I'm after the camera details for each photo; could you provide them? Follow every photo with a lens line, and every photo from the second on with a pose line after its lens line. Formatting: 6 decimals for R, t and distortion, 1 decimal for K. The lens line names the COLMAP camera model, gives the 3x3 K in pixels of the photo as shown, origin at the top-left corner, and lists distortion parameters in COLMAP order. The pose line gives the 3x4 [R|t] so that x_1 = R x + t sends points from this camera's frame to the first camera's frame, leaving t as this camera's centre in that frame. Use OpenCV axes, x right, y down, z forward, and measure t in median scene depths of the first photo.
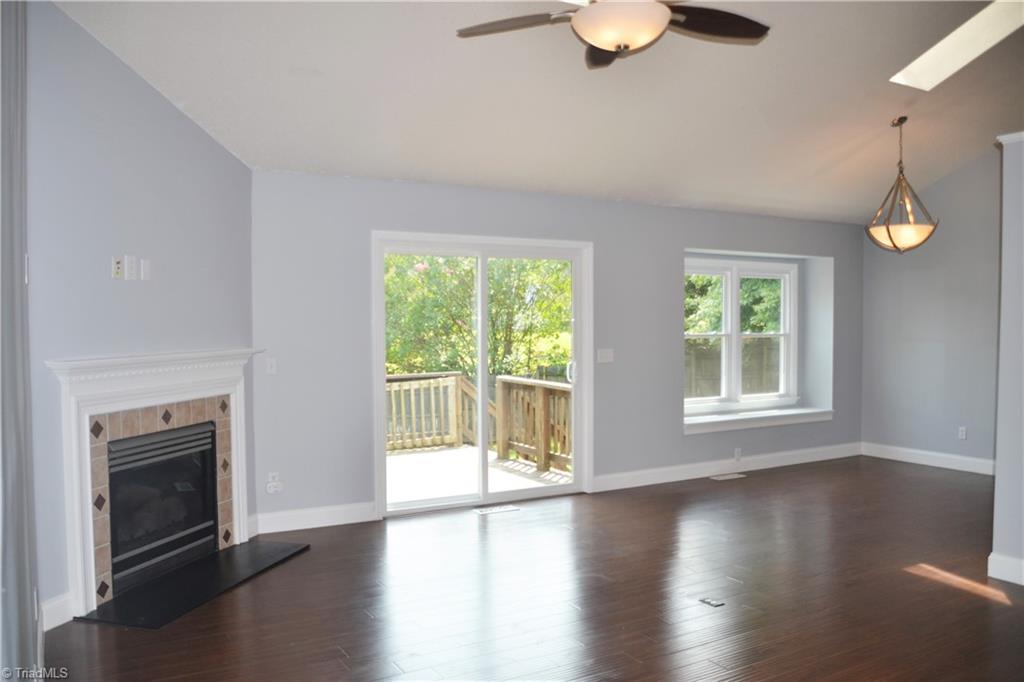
lens RADIAL K [[837.6, 0, 502.1], [0, 837.6, 347.3], [0, 0, 1]] dist [-0.153543, 0.106732]
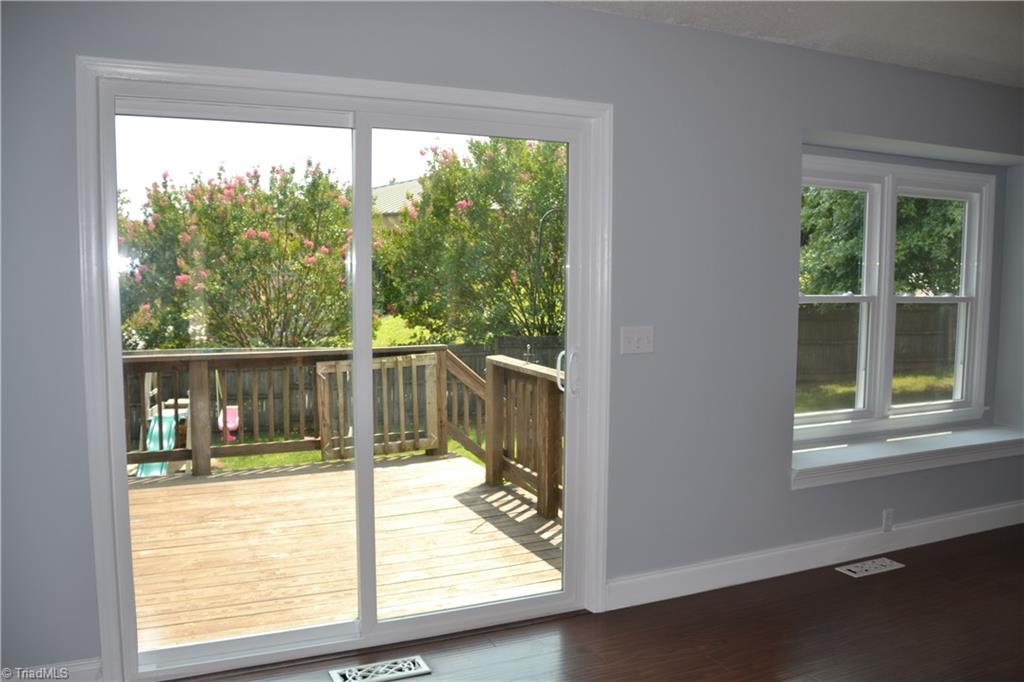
lens RADIAL K [[837.6, 0, 502.1], [0, 837.6, 347.3], [0, 0, 1]] dist [-0.153543, 0.106732]
pose [[0.995321, 0.018189, -0.094892, 0.122893], [-0.012725, 0.998243, 0.057874, -0.017140], [0.095778, -0.056396, 0.993804, 0.679213]]
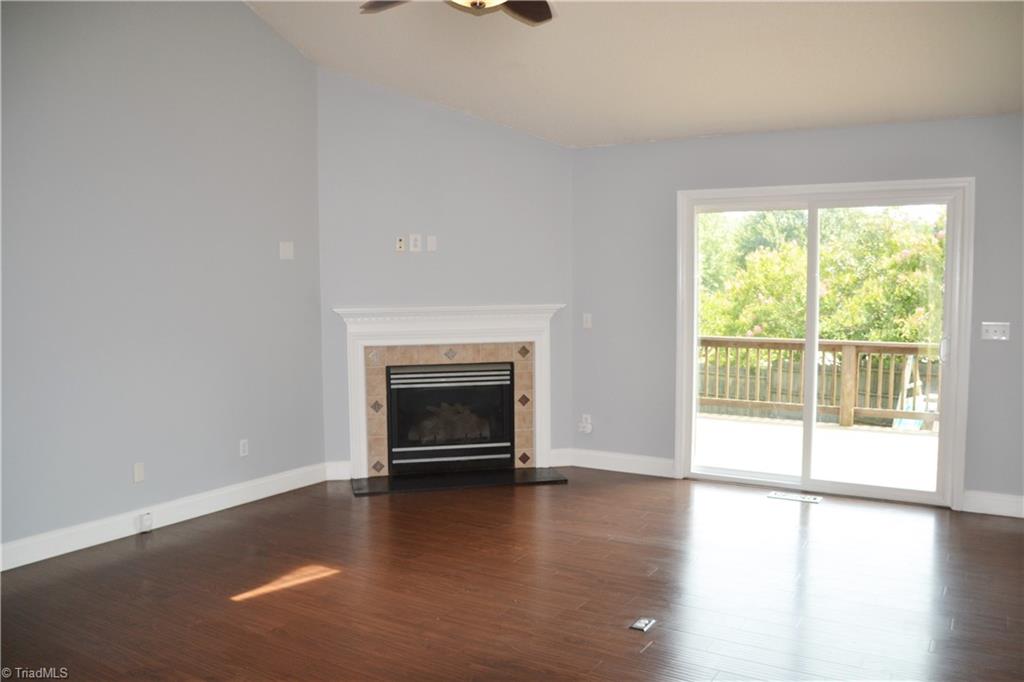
lens RADIAL K [[815.5, 0, 501.1], [0, 815.5, 348.2], [0, 0, 1]] dist [-0.155379, 0.107114]
pose [[0.465391, 0.073680, -0.882033, 0.700047], [-0.022800, 0.997196, 0.071270, -0.017706], [0.884812, -0.013058, 0.465766, 0.407989]]
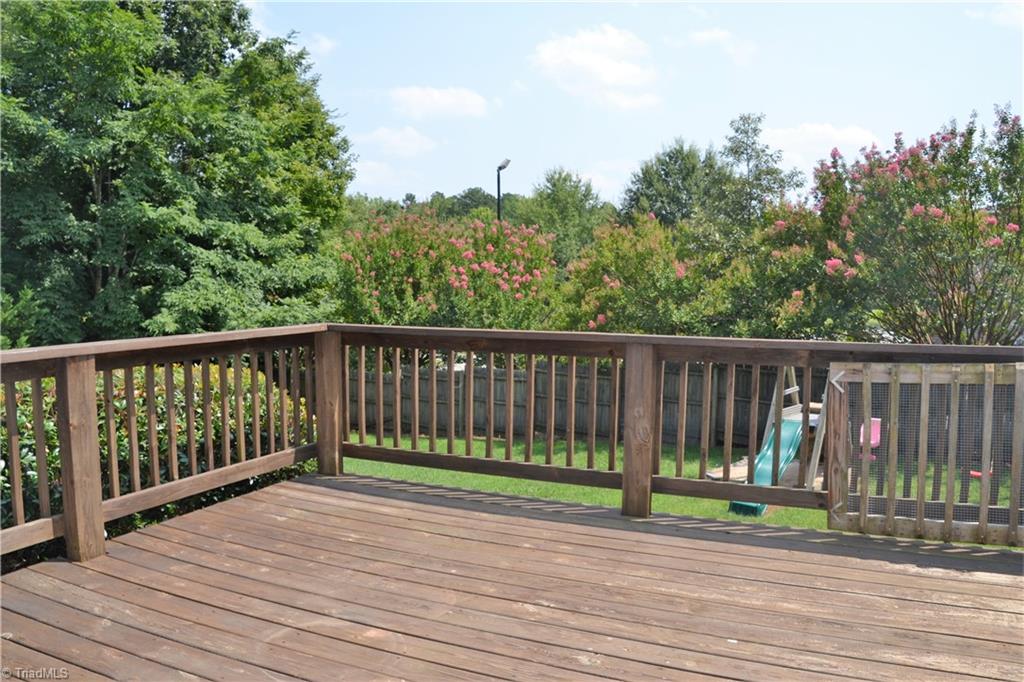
lens RADIAL K [[815.5, 0, 501.1], [0, 815.5, 348.2], [0, 0, 1]] dist [-0.155379, 0.107114]
pose [[0.576554, 0.081186, -0.813016, 0.129617], [-0.031525, 0.996521, 0.077154, 0.025694], [0.816451, -0.018853, 0.577107, 1.273943]]
